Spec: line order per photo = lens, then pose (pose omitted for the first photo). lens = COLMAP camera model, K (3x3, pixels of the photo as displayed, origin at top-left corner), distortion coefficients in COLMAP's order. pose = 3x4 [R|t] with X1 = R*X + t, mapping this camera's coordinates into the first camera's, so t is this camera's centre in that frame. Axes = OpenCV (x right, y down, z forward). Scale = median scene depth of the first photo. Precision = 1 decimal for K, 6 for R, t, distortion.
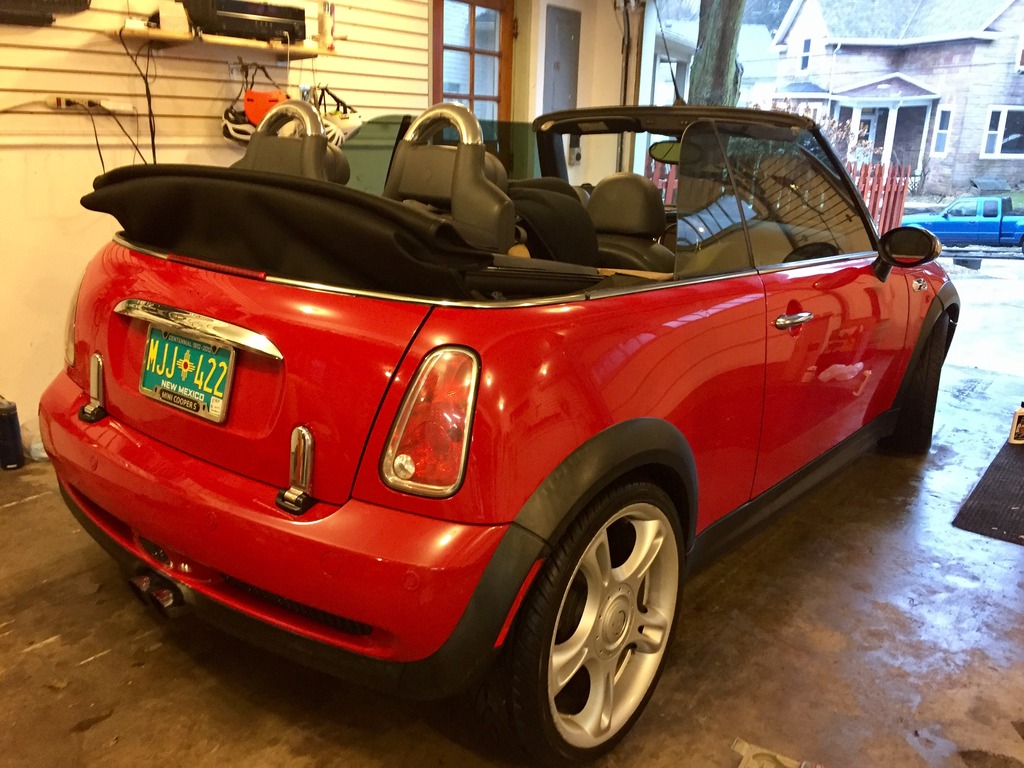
lens RADIAL K [[861.7, 0, 512.0], [0, 861.7, 384.0], [0, 0, 1]] dist [0.073834, -0.131811]
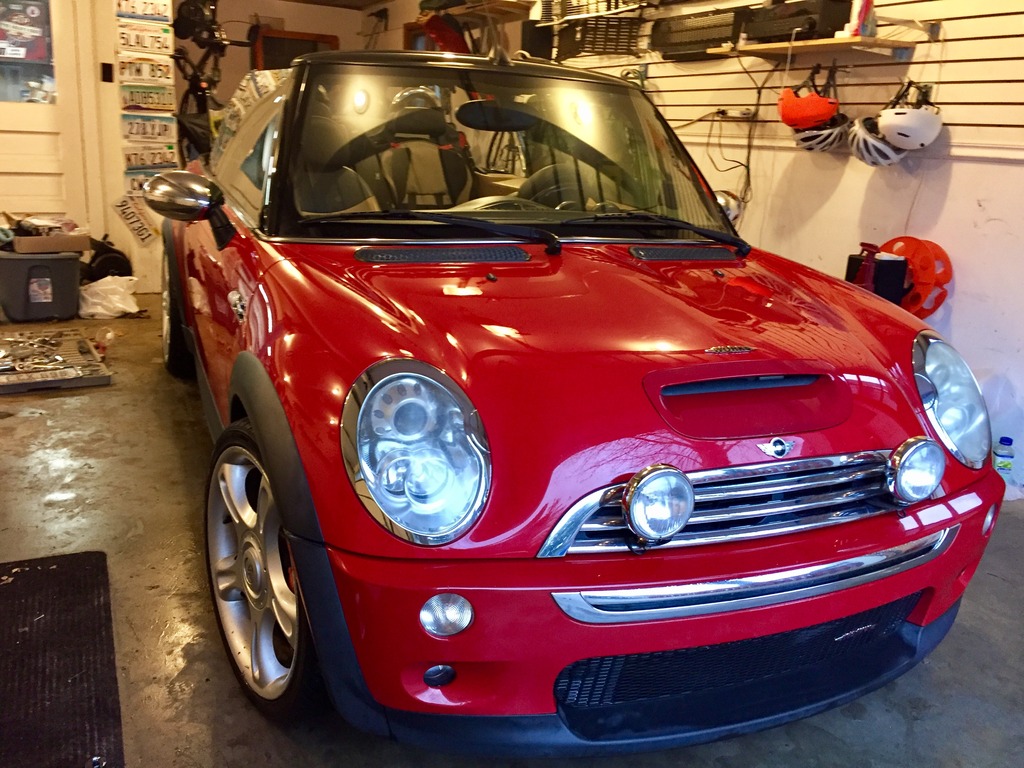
lens RADIAL K [[861.7, 0, 512.0], [0, 861.7, 384.0], [0, 0, 1]] dist [0.073834, -0.131811]
pose [[-0.447109, 0.199196, -0.872017, 1.066112], [-0.322810, 0.873255, 0.364993, -0.404356], [0.834199, 0.444687, -0.326138, 1.600703]]
